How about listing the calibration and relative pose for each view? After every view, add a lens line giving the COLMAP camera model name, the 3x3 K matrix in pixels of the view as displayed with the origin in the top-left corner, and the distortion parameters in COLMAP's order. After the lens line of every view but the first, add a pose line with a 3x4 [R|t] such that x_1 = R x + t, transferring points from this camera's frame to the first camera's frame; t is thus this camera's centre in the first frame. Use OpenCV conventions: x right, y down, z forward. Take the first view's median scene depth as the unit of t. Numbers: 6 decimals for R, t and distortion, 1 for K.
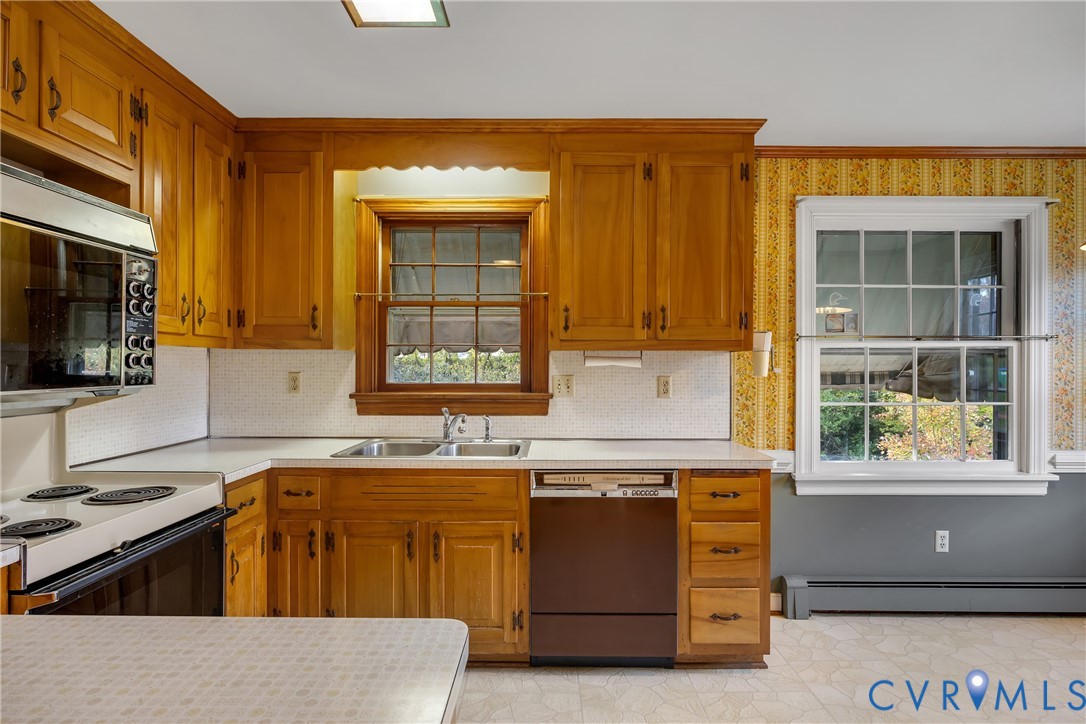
lens RADIAL K [[551.3, 0, 548.9], [0, 551.3, 366.9], [0, 0, 1]] dist [-0.010965, 0.002140]
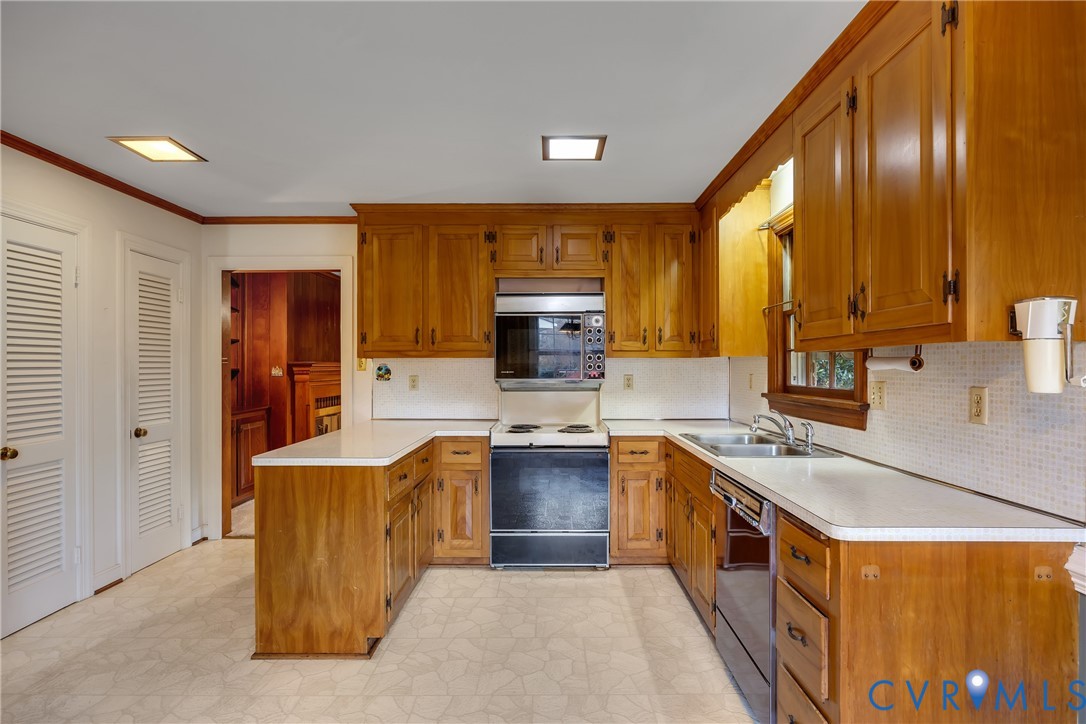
lens RADIAL K [[551.3, 0, 546.5], [0, 551.3, 370.5], [0, 0, 1]] dist [-0.010965, 0.002140]
pose [[-0.007908, 0.001430, -0.999968, 0.828543], [-0.006305, 0.999979, 0.001480, 0.000904], [0.999949, 0.006316, -0.007899, 0.552368]]
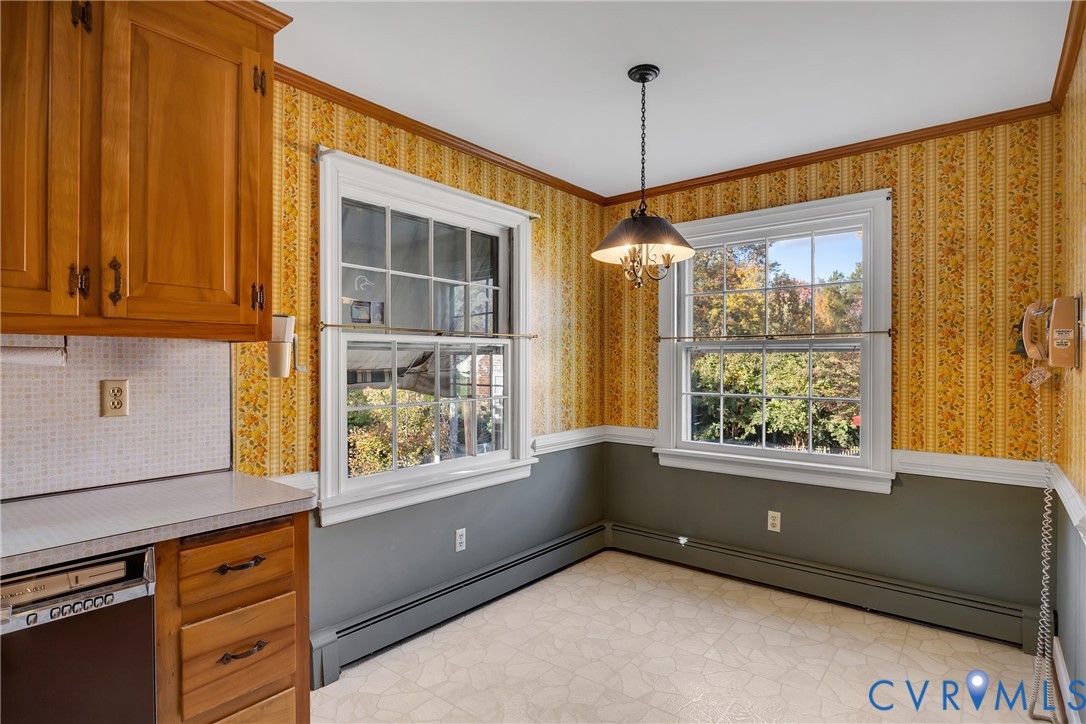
lens RADIAL K [[551.3, 0, 537.8], [0, 551.3, 364.2], [0, 0, 1]] dist [-0.010965, 0.002140]
pose [[0.626147, -0.004748, 0.779690, 0.033247], [0.004155, 0.999988, 0.002753, -0.000317], [-0.779694, 0.001516, 0.626159, 0.271834]]
